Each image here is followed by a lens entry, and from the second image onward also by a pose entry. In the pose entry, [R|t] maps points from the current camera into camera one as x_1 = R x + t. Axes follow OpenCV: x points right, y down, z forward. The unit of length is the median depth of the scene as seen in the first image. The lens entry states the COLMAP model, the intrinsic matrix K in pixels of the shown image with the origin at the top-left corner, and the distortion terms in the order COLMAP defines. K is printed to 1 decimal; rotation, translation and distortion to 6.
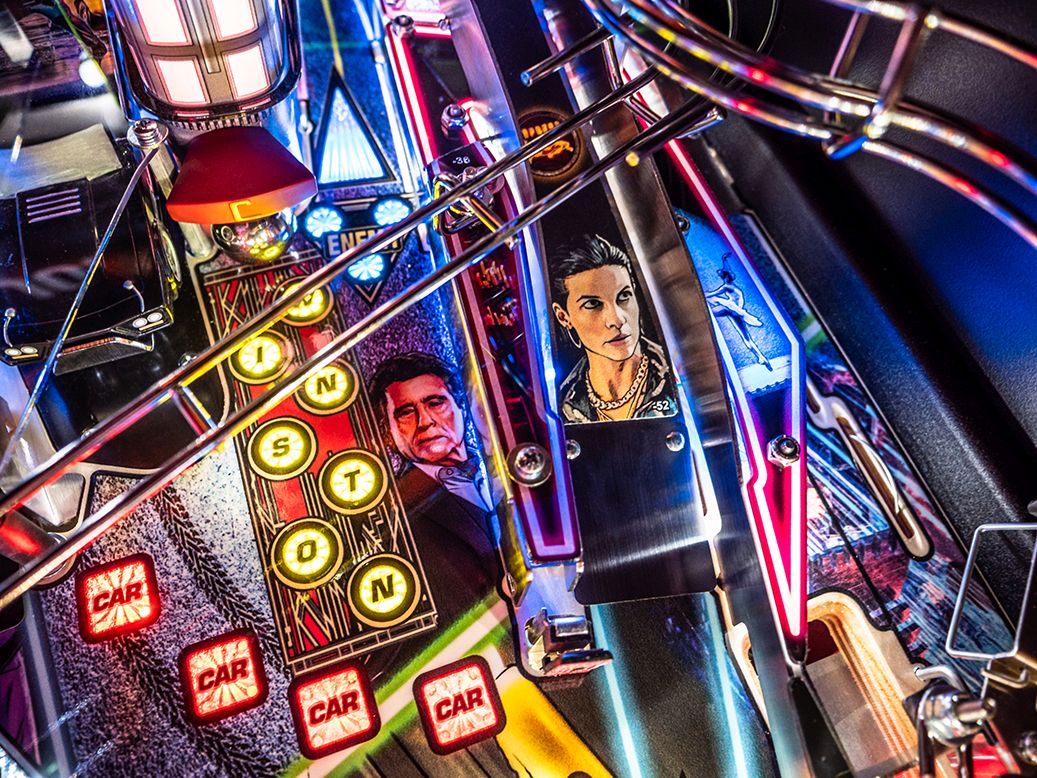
lens RADIAL K [[738.9, 0, 514.3], [0, 738.9, 392.4], [0, 0, 1]] dist [-0.052425, 0.008822]
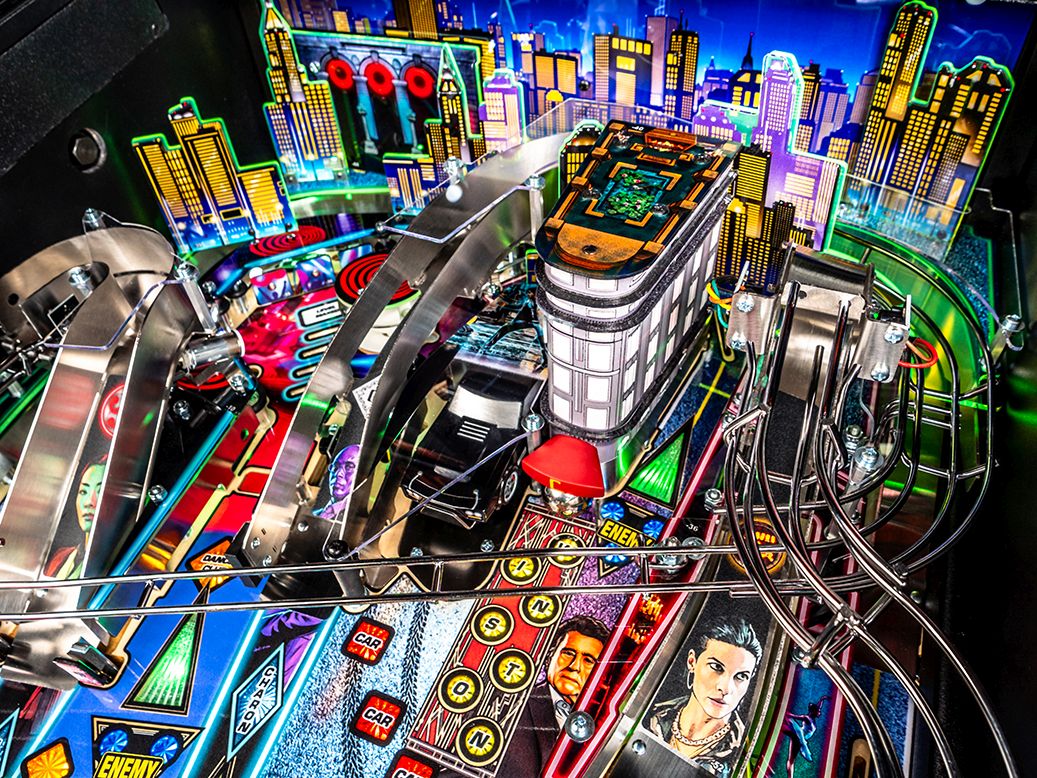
lens RADIAL K [[759.1, 0, 518.4], [0, 759.1, 385.2], [0, 0, 1]] dist [-0.053526, 0.010800]
pose [[0.712903, 0.404193, -0.573060, 0.433279], [-0.554522, 0.825152, -0.107841, -0.199233], [0.429273, 0.394654, 0.812387, -0.479264]]
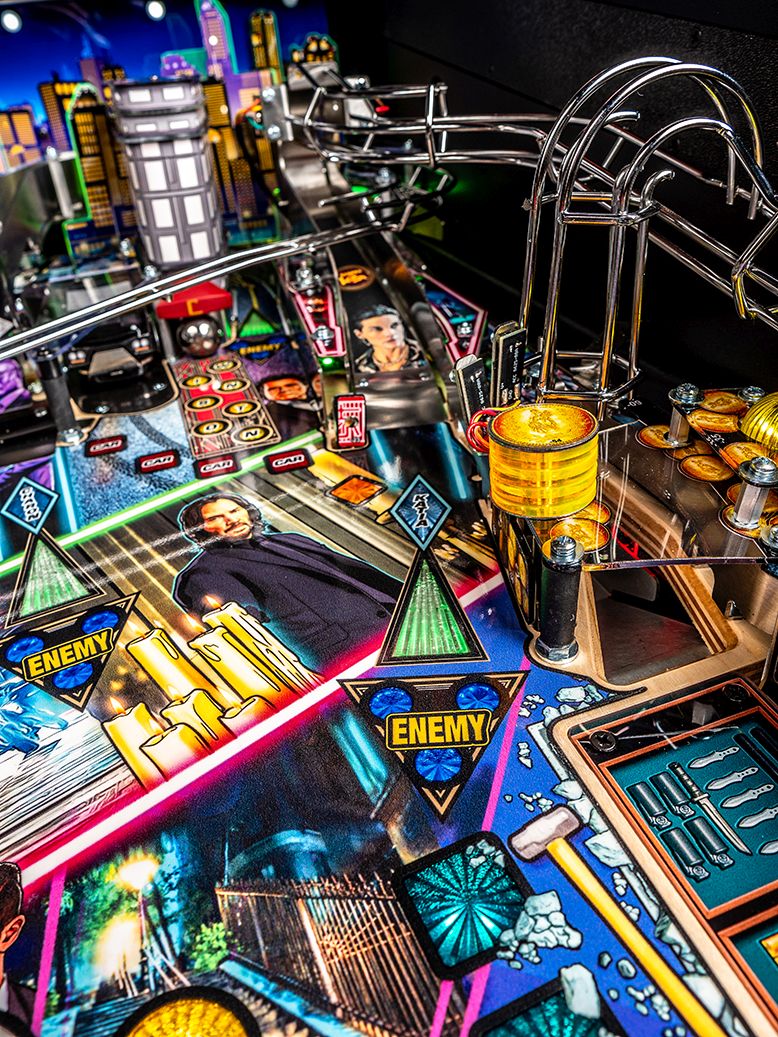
lens RADIAL K [[738.9, 0, 389.0], [0, 738.9, 518.5], [0, 0, 1]] dist [-0.052425, 0.008822]
pose [[0.989573, -0.108753, -0.094437, 0.259428], [0.048349, 0.868433, -0.493444, 1.192907], [0.135676, 0.483733, 0.864636, -0.333348]]
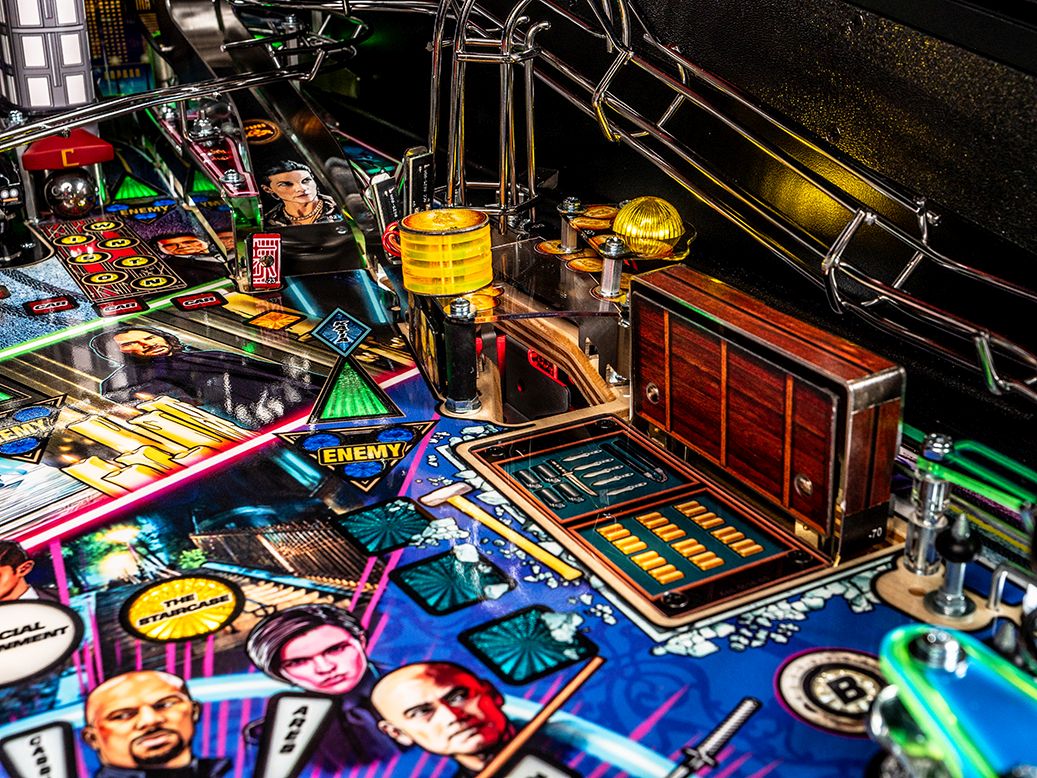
lens RADIAL K [[1276.9, 0, 515.6], [0, 1276.9, 393.7], [0, 0, 1]] dist [-0.028157, 0.032903]
pose [[0.984322, -0.136921, 0.111184, 0.231793], [0.176351, 0.774993, -0.606866, 2.061194], [-0.003074, 0.616959, 0.786989, -0.935968]]
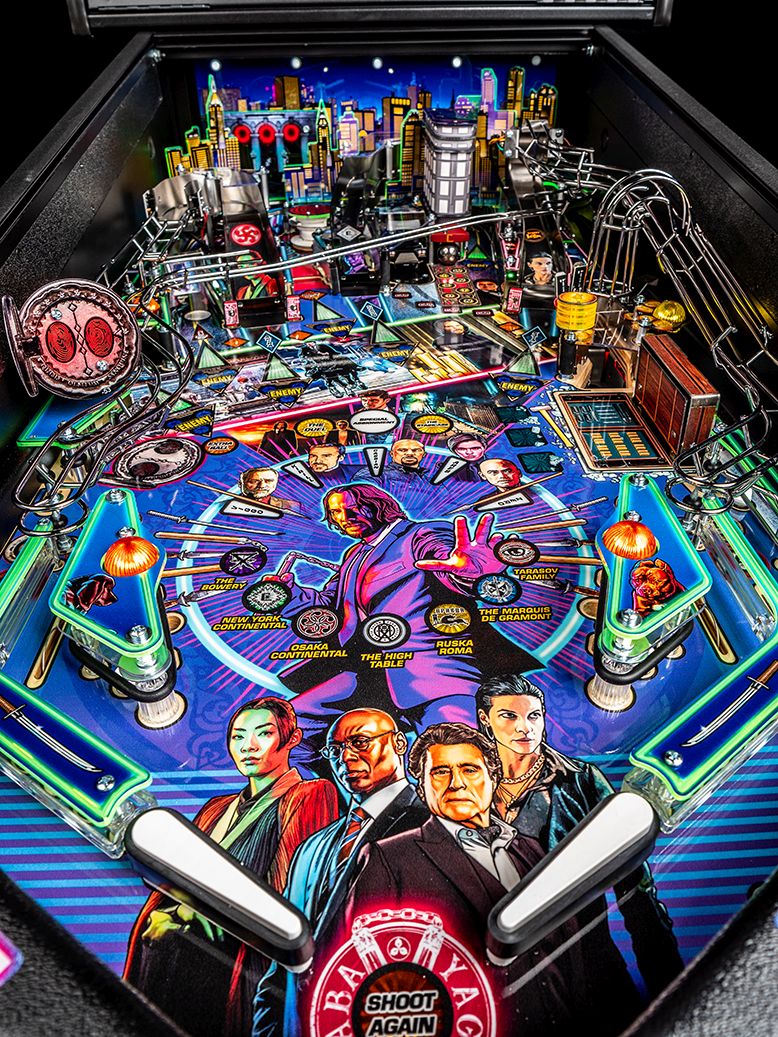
lens RADIAL K [[738.9, 0, 389.0], [0, 738.9, 518.5], [0, 0, 1]] dist [-0.052425, 0.008822]
pose [[0.948310, 0.114547, -0.295953, 0.614241], [-0.235851, 0.878360, -0.415762, 2.633118], [0.212329, 0.464072, 0.859973, -1.637406]]
